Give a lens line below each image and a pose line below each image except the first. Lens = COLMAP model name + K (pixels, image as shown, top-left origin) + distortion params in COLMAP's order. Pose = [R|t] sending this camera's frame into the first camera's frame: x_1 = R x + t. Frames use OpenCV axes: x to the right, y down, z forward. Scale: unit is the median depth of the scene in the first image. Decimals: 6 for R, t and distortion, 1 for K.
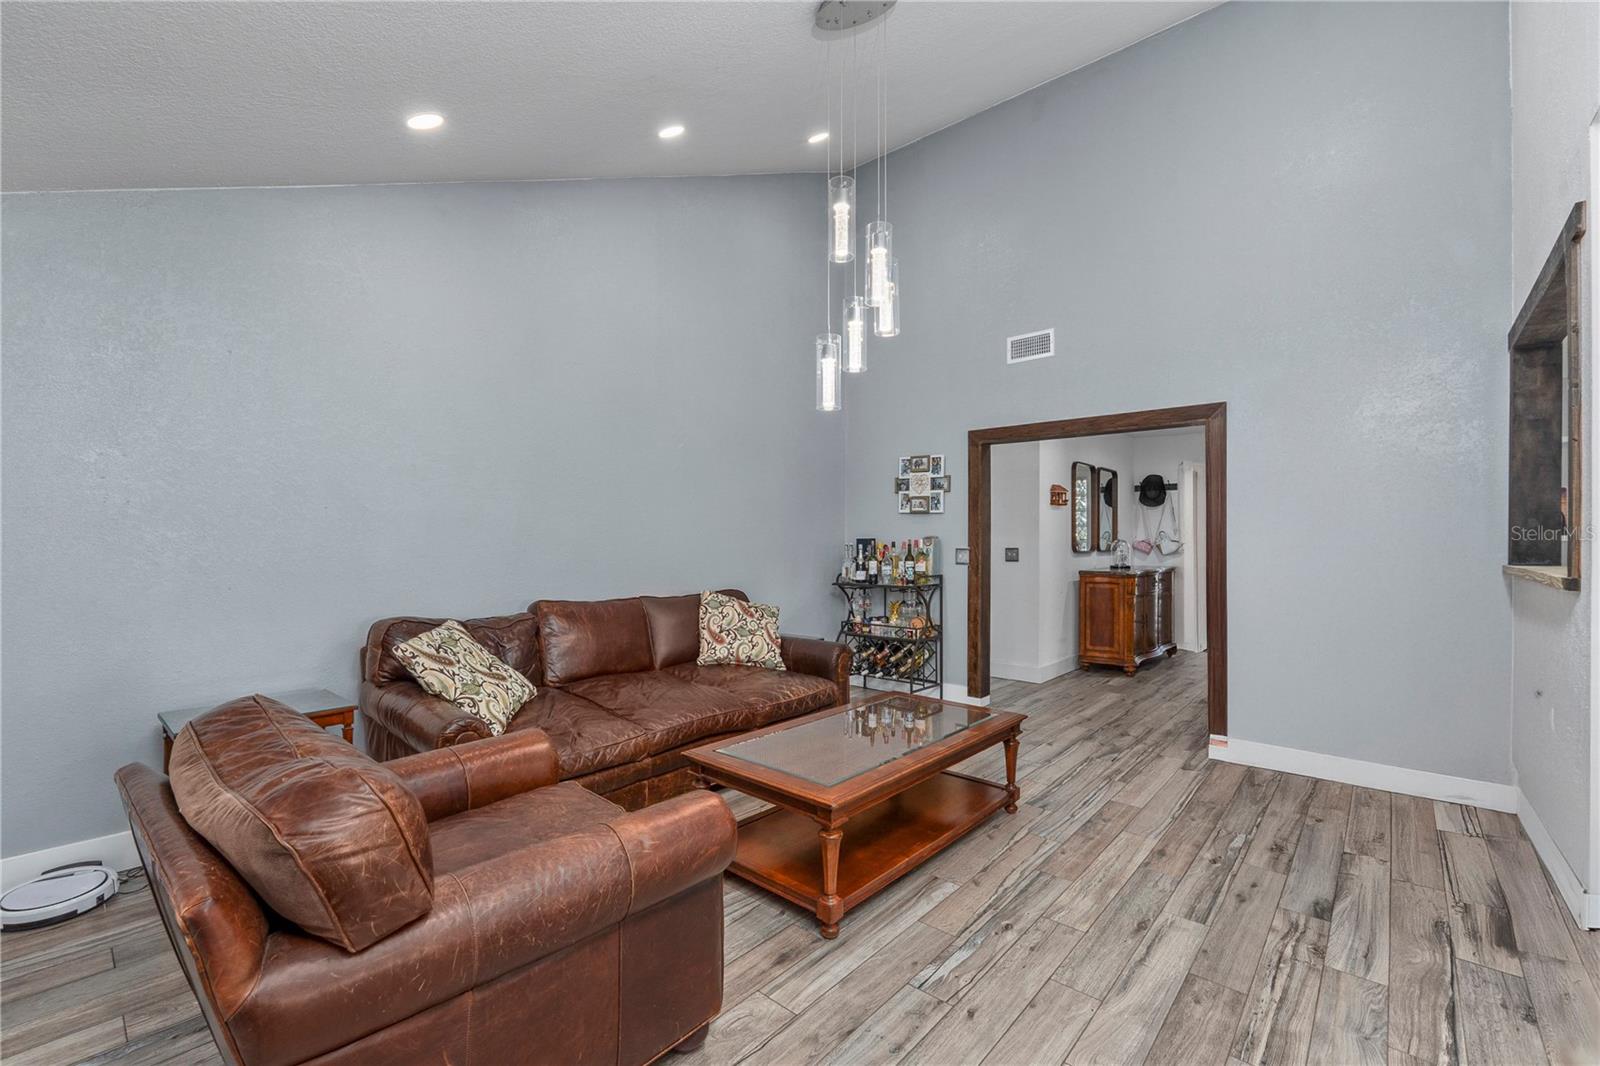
lens RADIAL K [[670.5, 0, 786.9], [0, 670.5, 534.7], [0, 0, 1]] dist [-0.008985, -0.000469]
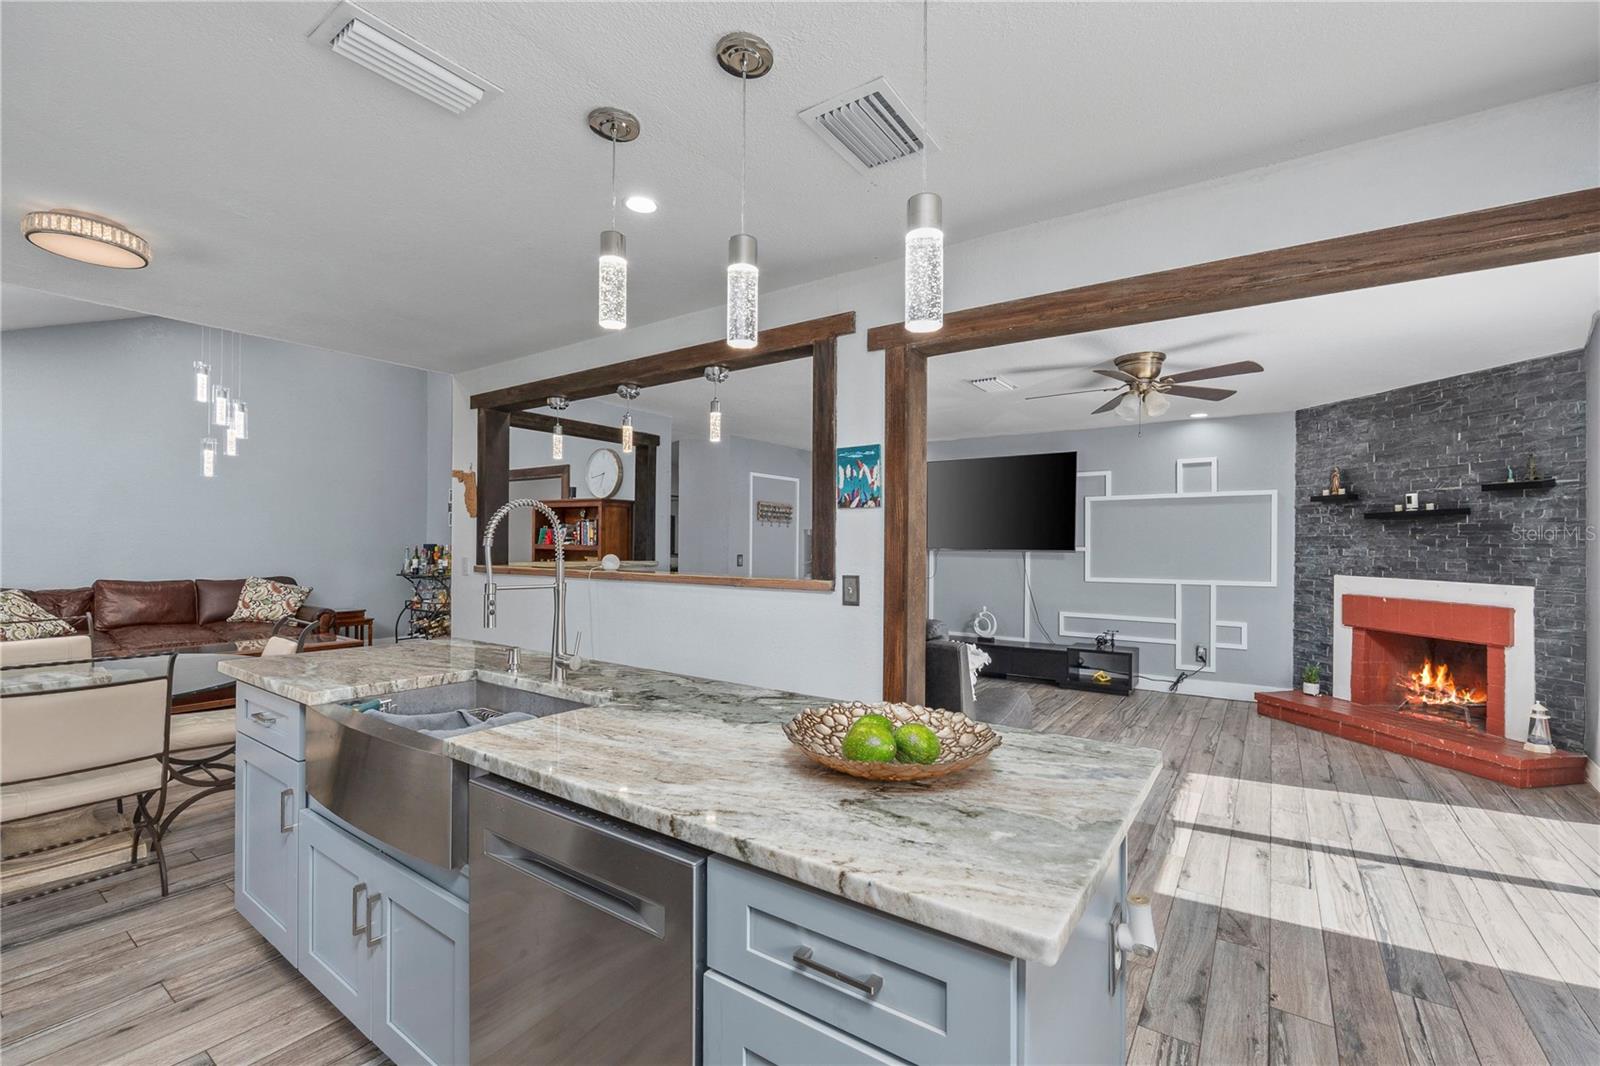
lens RADIAL K [[670.5, 0, 802.7], [0, 670.5, 547.1], [0, 0, 1]] dist [-0.008985, -0.000469]
pose [[0.990431, 0.006867, 0.137840, 1.480032], [-0.007940, 0.999942, 0.007233, -0.009750], [-0.137782, -0.008259, 0.990428, -1.123574]]
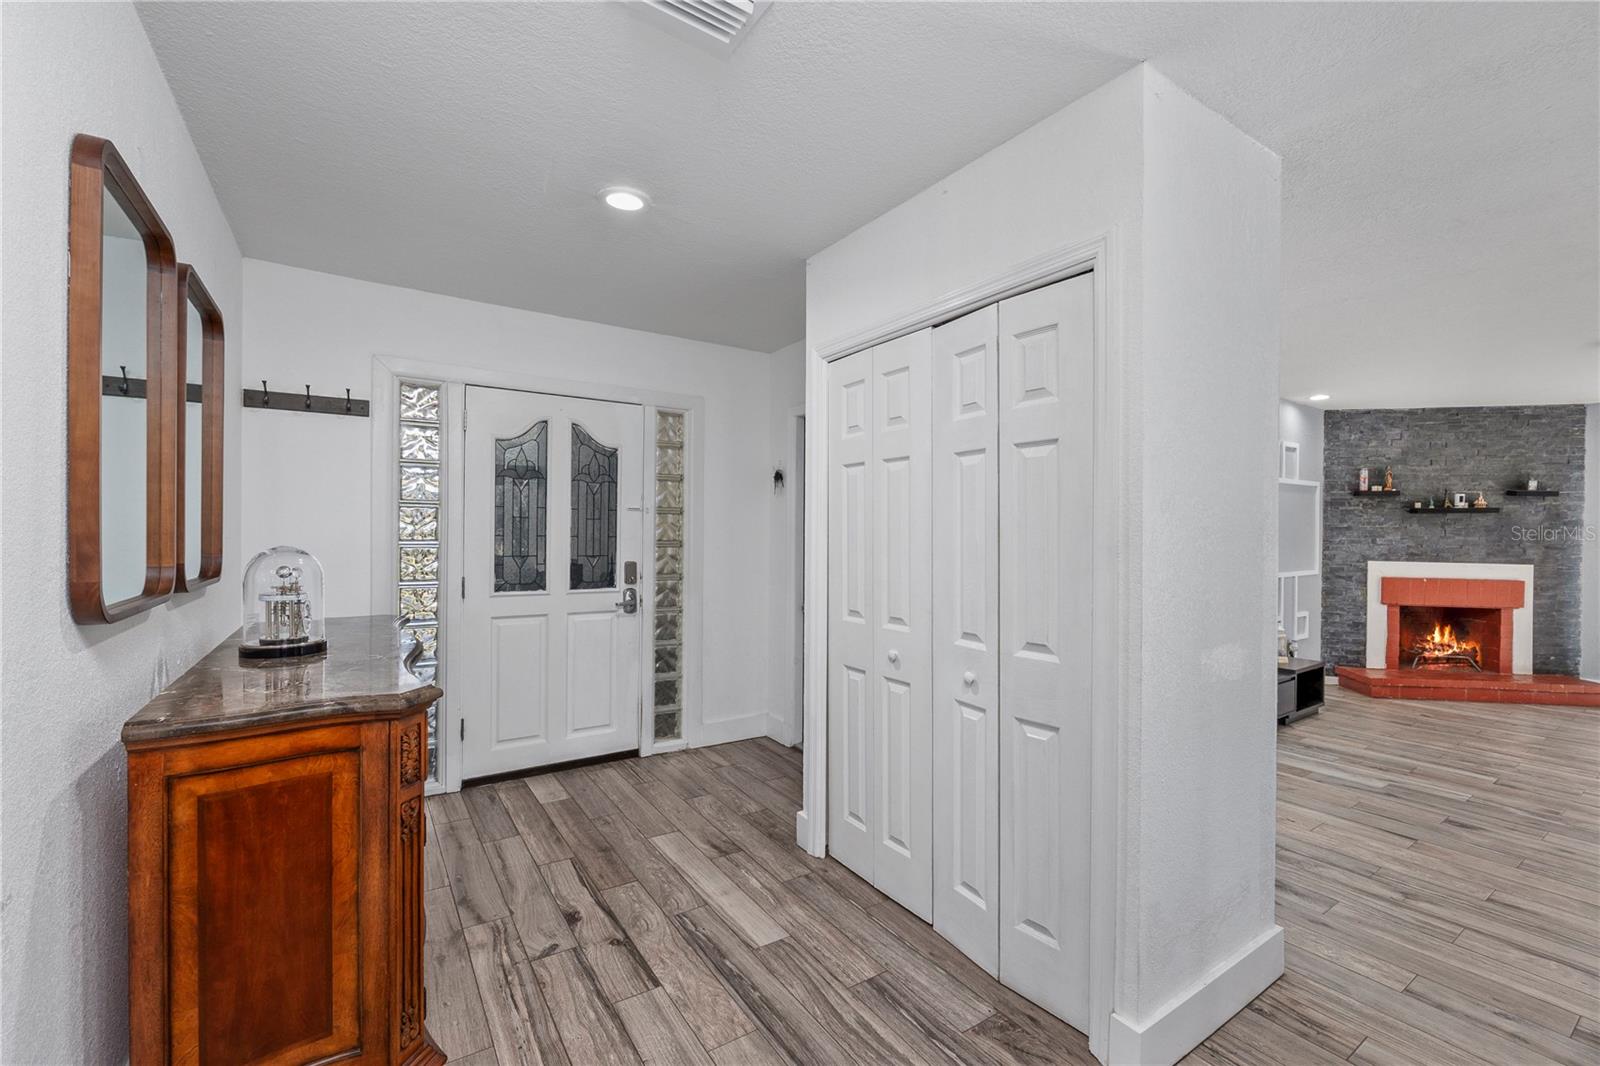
lens RADIAL K [[670.5, 0, 818.5], [0, 670.5, 539.3], [0, 0, 1]] dist [-0.008985, -0.000469]
pose [[0.221233, -0.009168, 0.975178, 0.739458], [-0.010008, 0.999882, 0.011670, -0.006322], [-0.975170, -0.012342, 0.221115, 1.811014]]
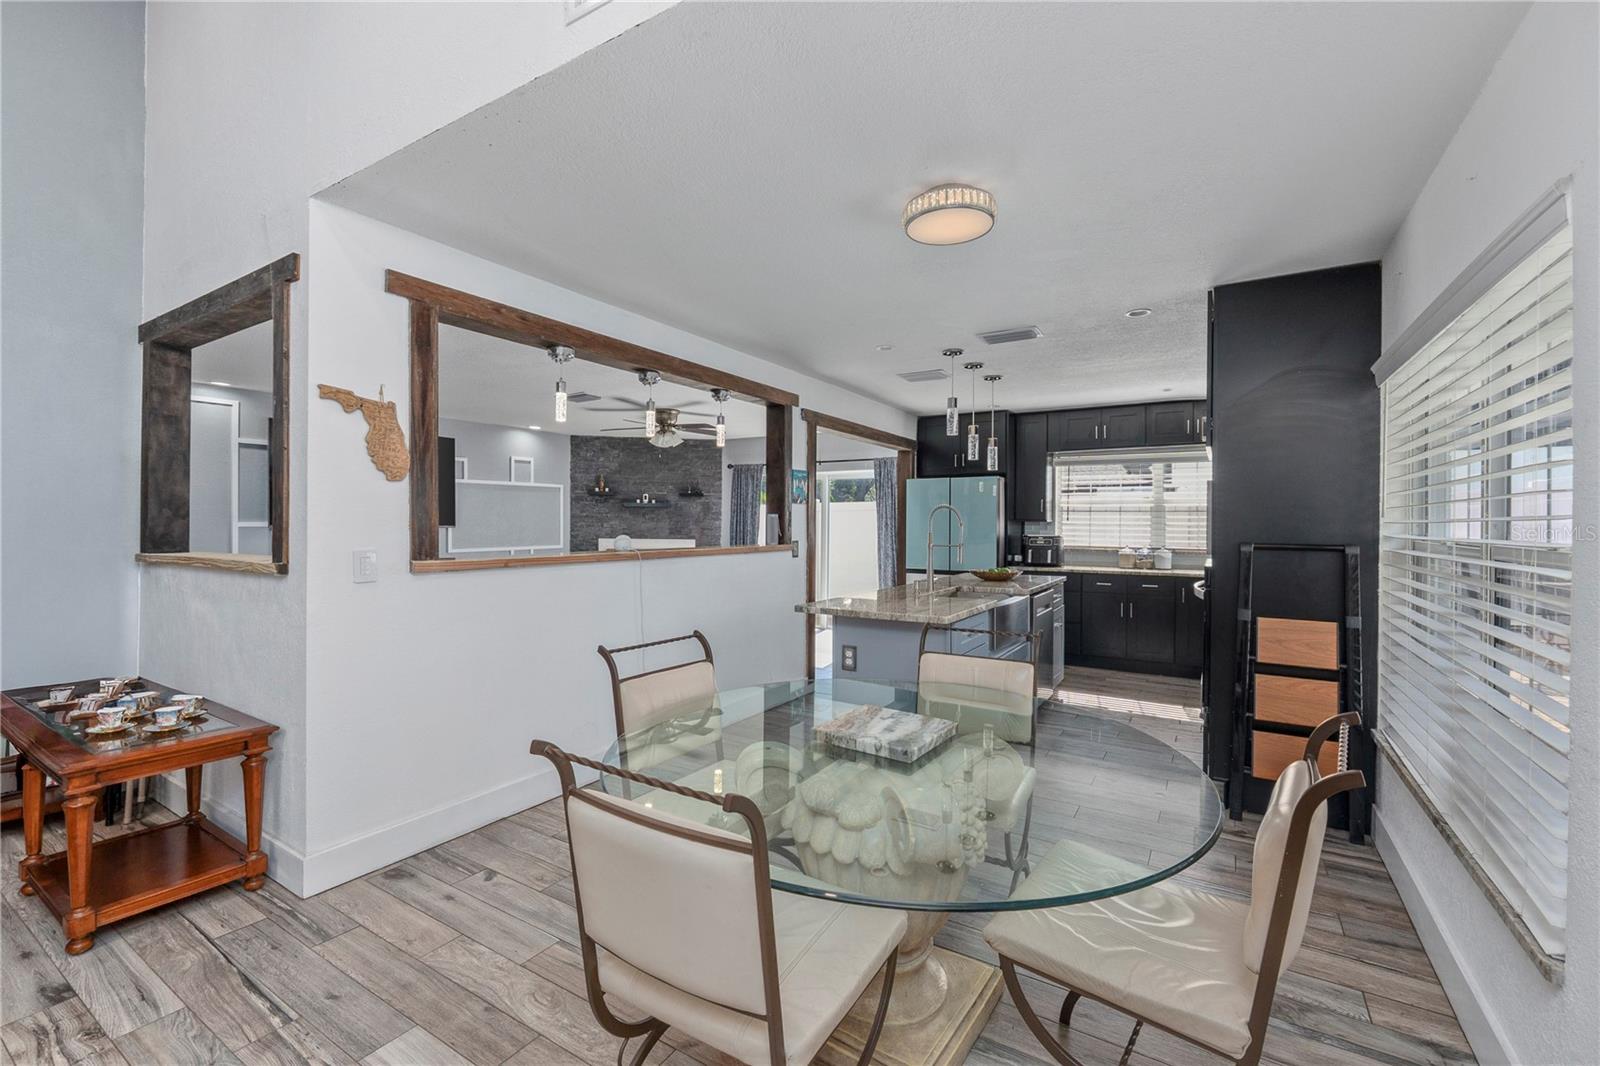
lens RADIAL K [[670.5, 0, 803.4], [0, 670.5, 526.1], [0, 0, 1]] dist [-0.008985, -0.000469]
pose [[-0.188228, -0.004997, 0.982113, -0.109490], [-0.007758, 0.999963, 0.003601, -0.007527], [-0.982095, -0.006941, -0.188260, 0.194036]]
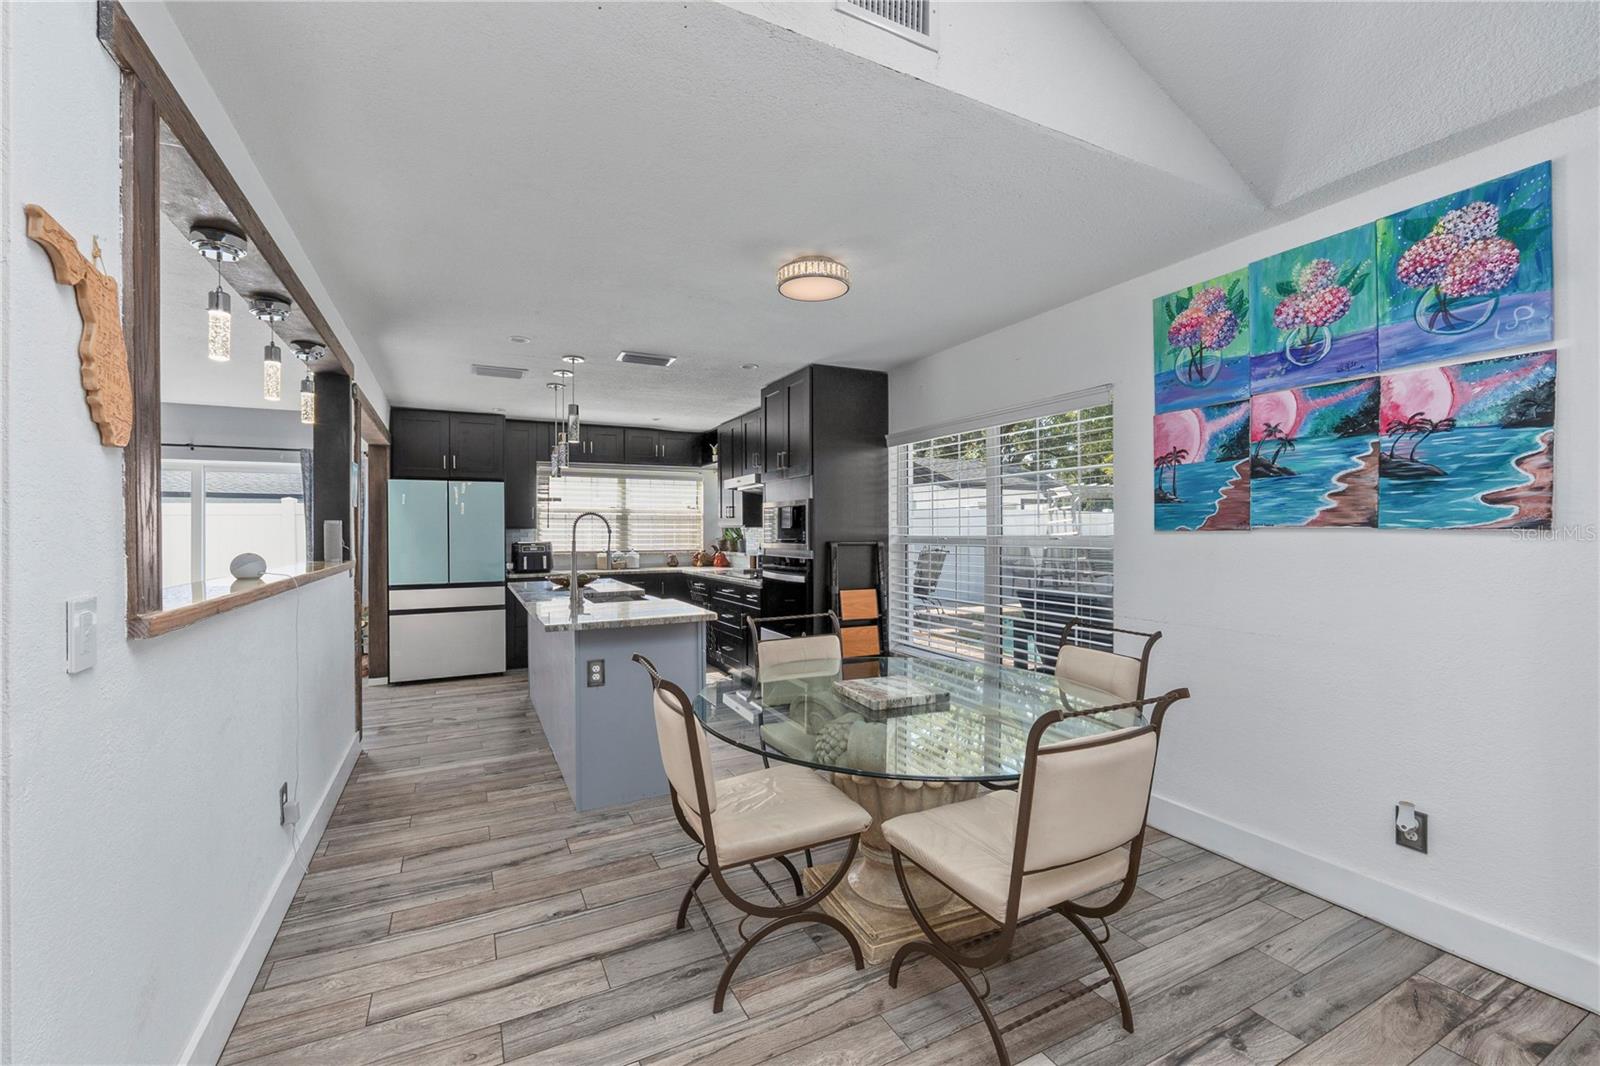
lens RADIAL K [[670.5, 0, 800.5], [0, 670.5, 530.9], [0, 0, 1]] dist [-0.008985, -0.000469]
pose [[-0.937428, 0.004044, 0.348156, 0.332468], [0.003633, 0.999992, -0.001834, -0.005408], [-0.348161, -0.000454, -0.937435, 0.845764]]
